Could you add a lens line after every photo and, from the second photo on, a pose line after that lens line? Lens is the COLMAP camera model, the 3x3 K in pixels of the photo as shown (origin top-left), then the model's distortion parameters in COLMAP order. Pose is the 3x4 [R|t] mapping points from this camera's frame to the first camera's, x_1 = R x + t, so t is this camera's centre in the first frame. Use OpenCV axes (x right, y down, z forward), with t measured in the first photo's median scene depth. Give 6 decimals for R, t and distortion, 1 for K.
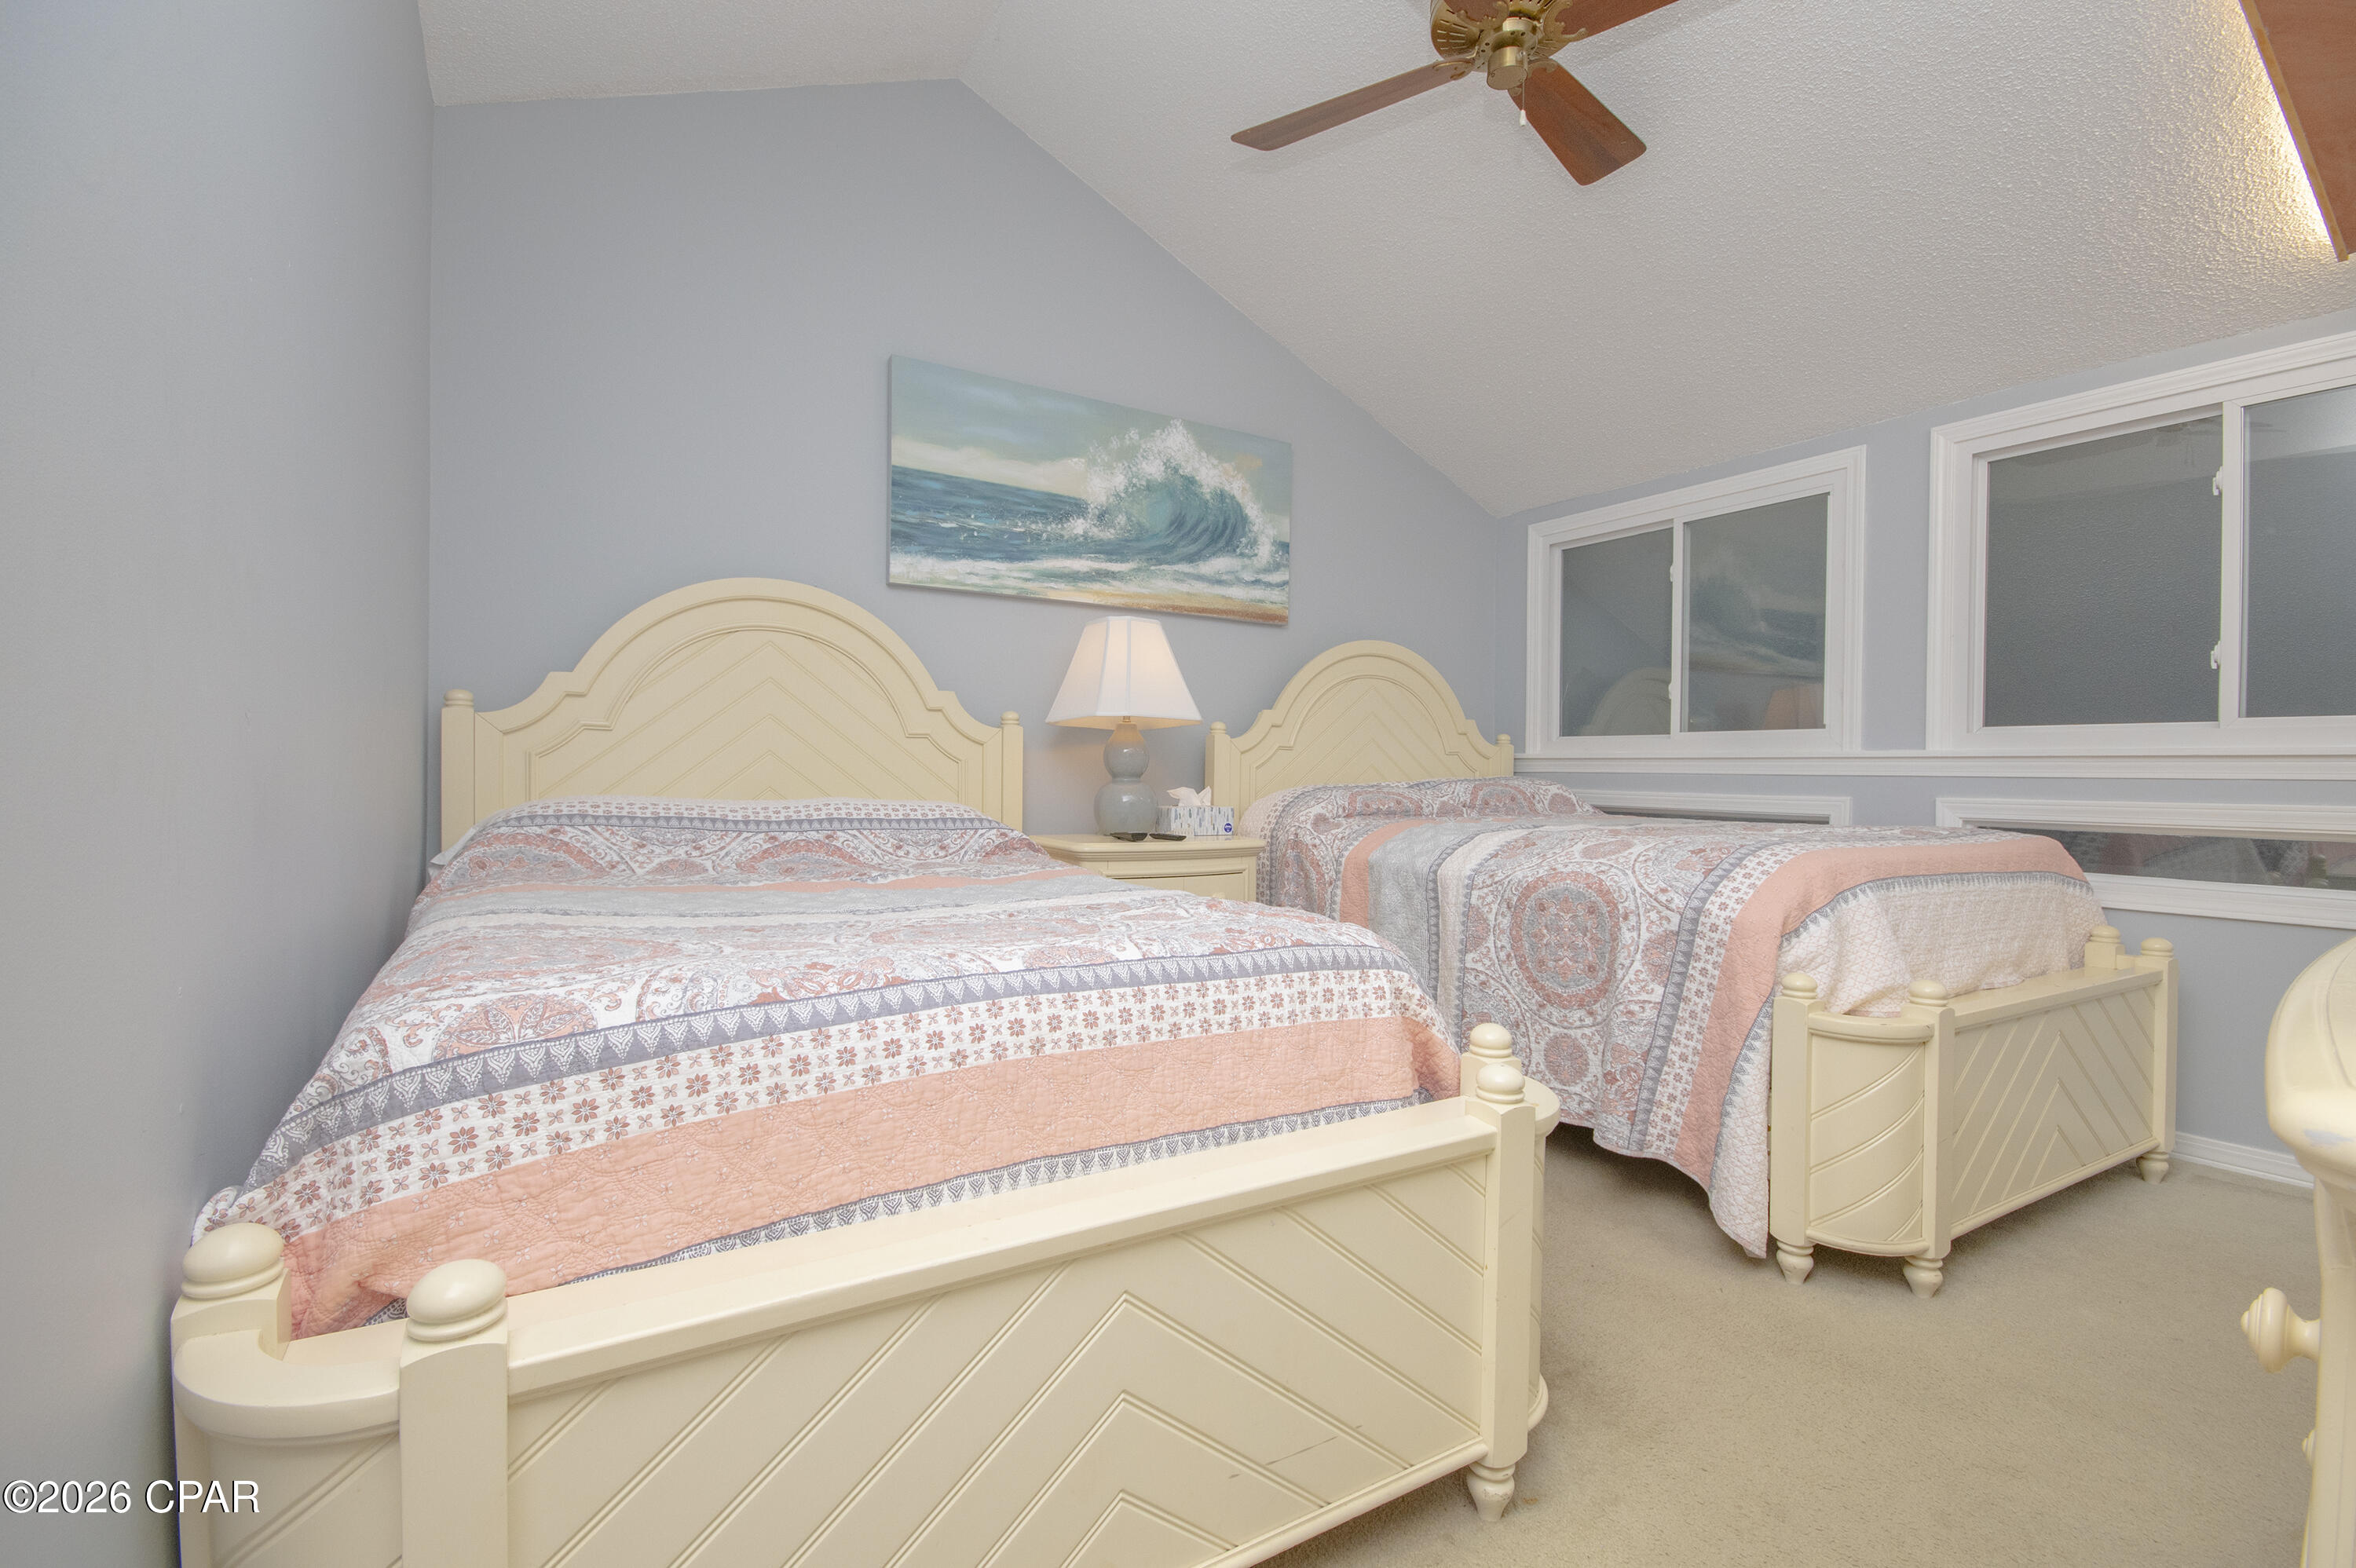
lens RADIAL K [[1035.6, 0, 1200.8], [0, 1035.6, 785.4], [0, 0, 1]] dist [0.002579, -0.009463]
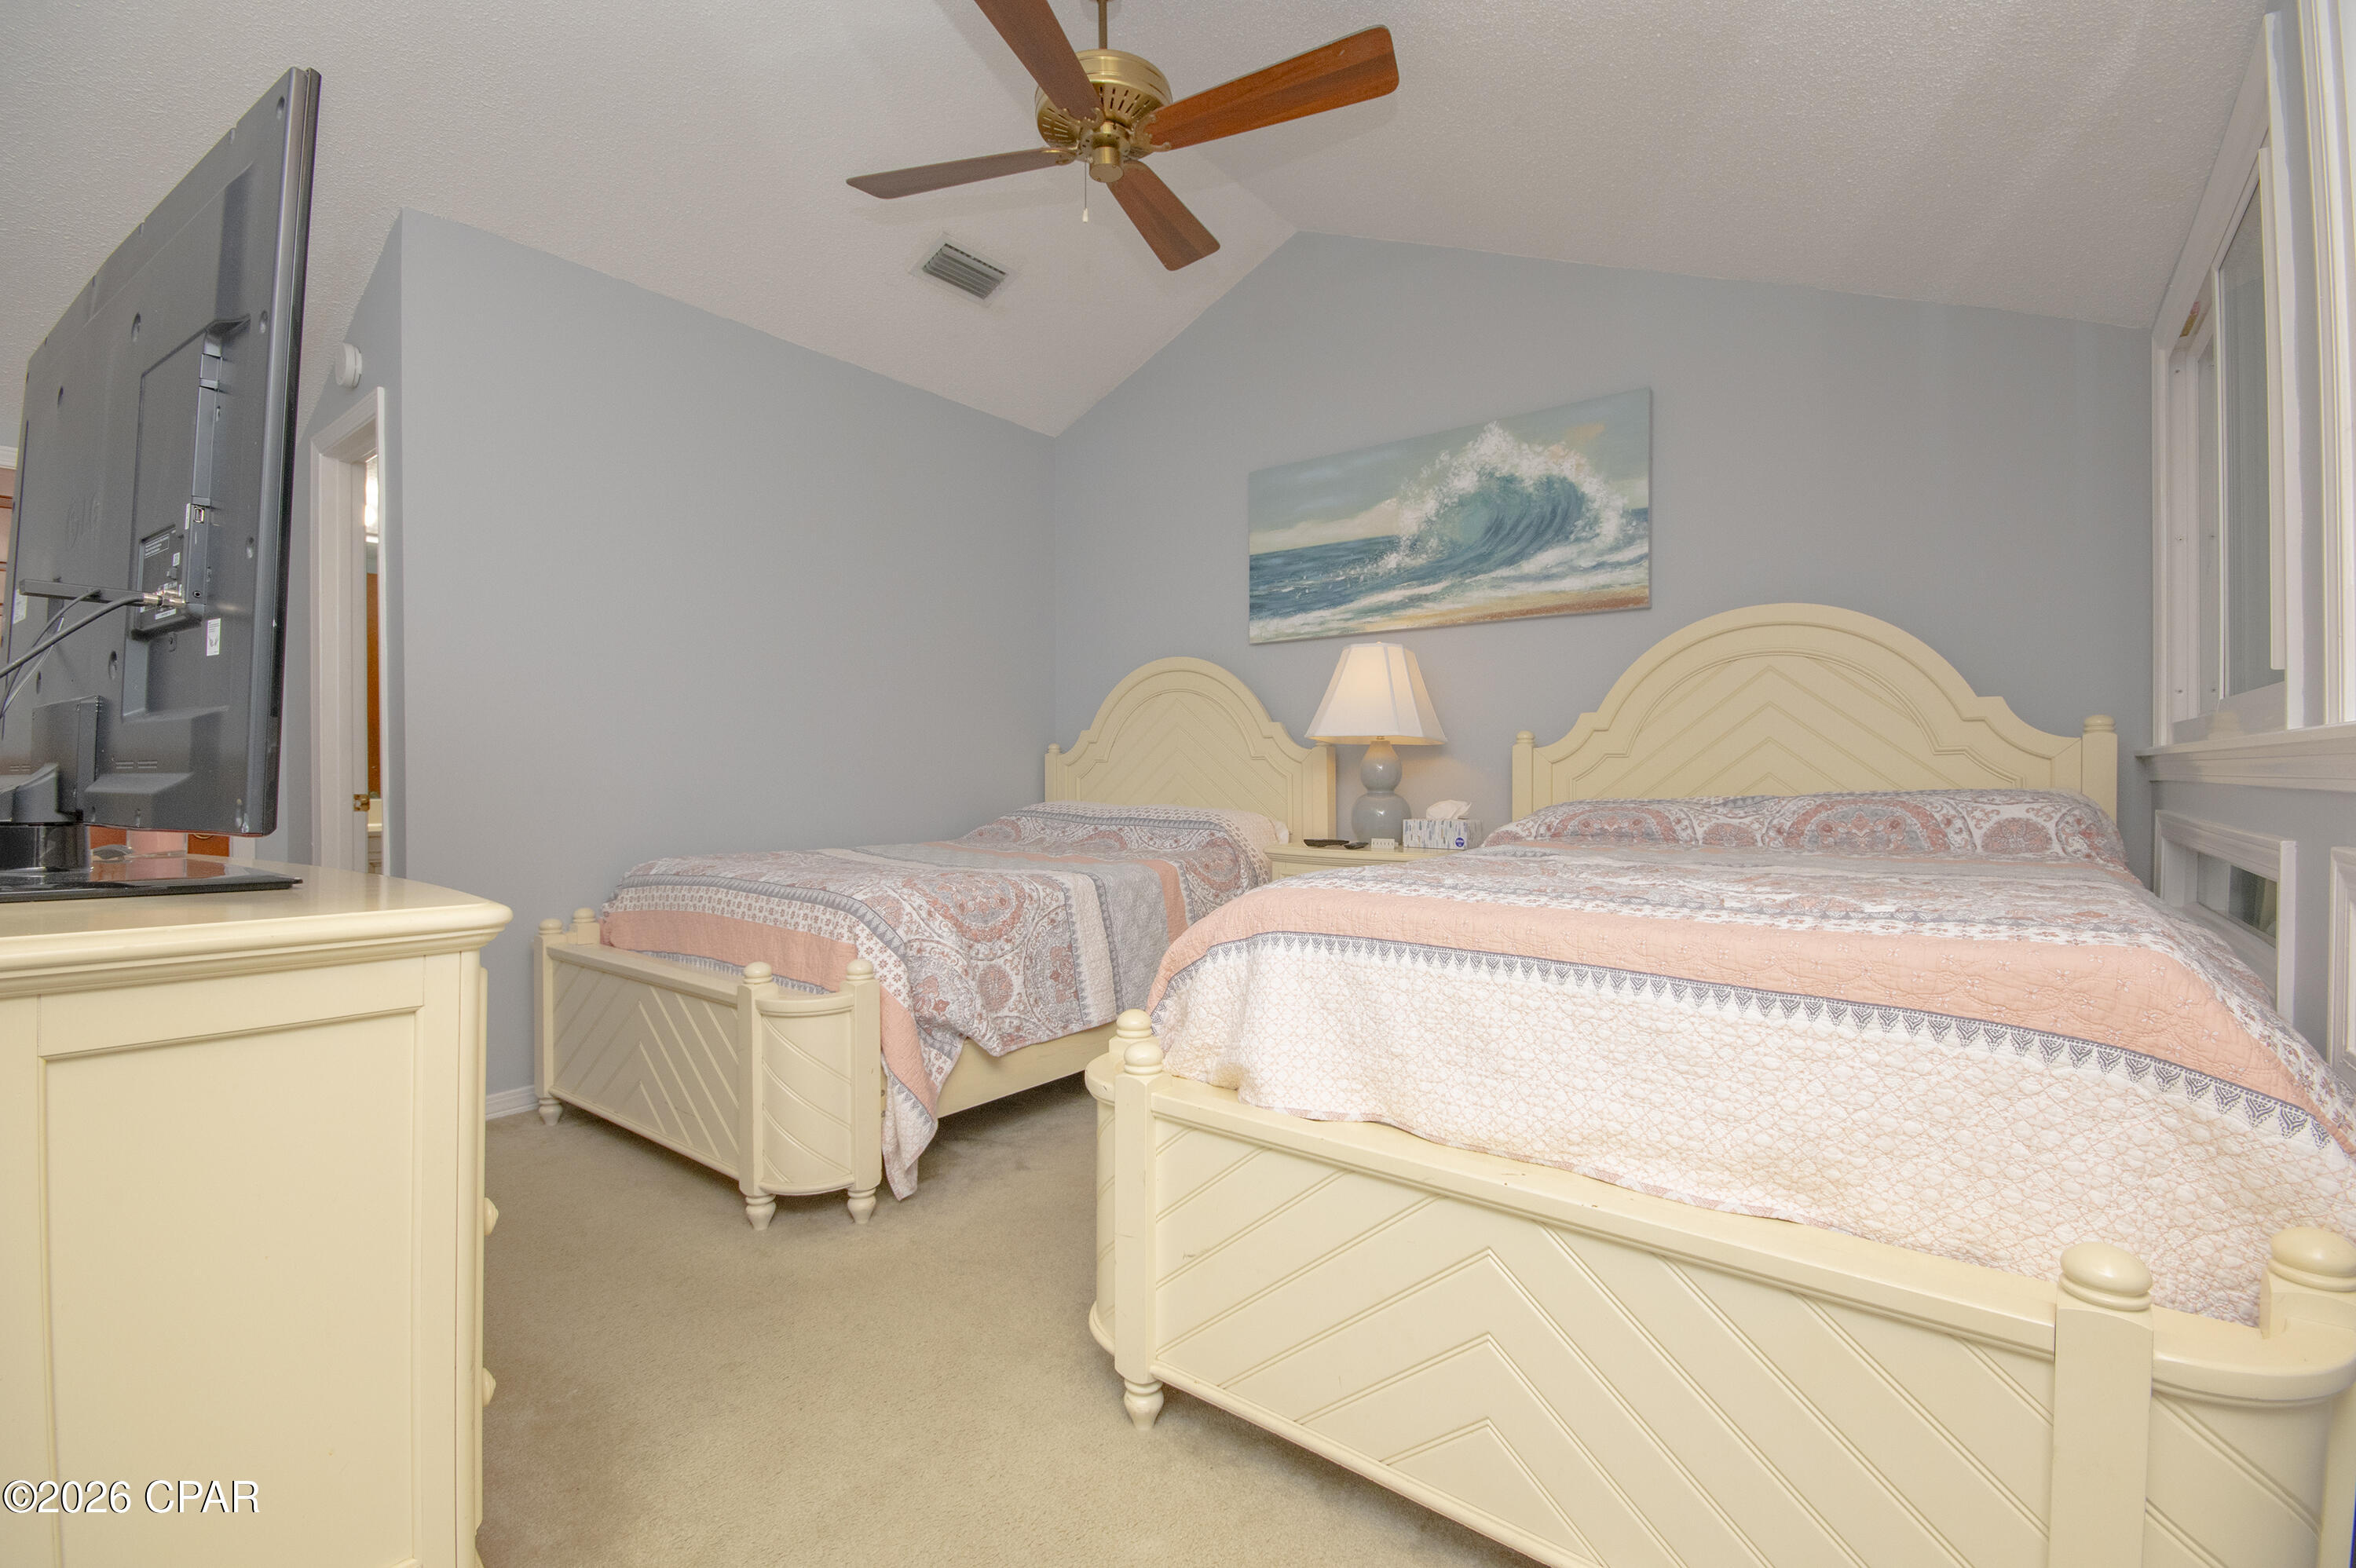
lens RADIAL K [[1035.6, 0, 1200.8], [0, 1035.6, 785.4], [0, 0, 1]] dist [0.002579, -0.009463]
pose [[0.357542, -0.011113, -0.933831, 0.791084], [-0.016779, 0.999691, -0.018321, 0.008499], [0.933746, 0.022219, 0.357245, 0.412455]]
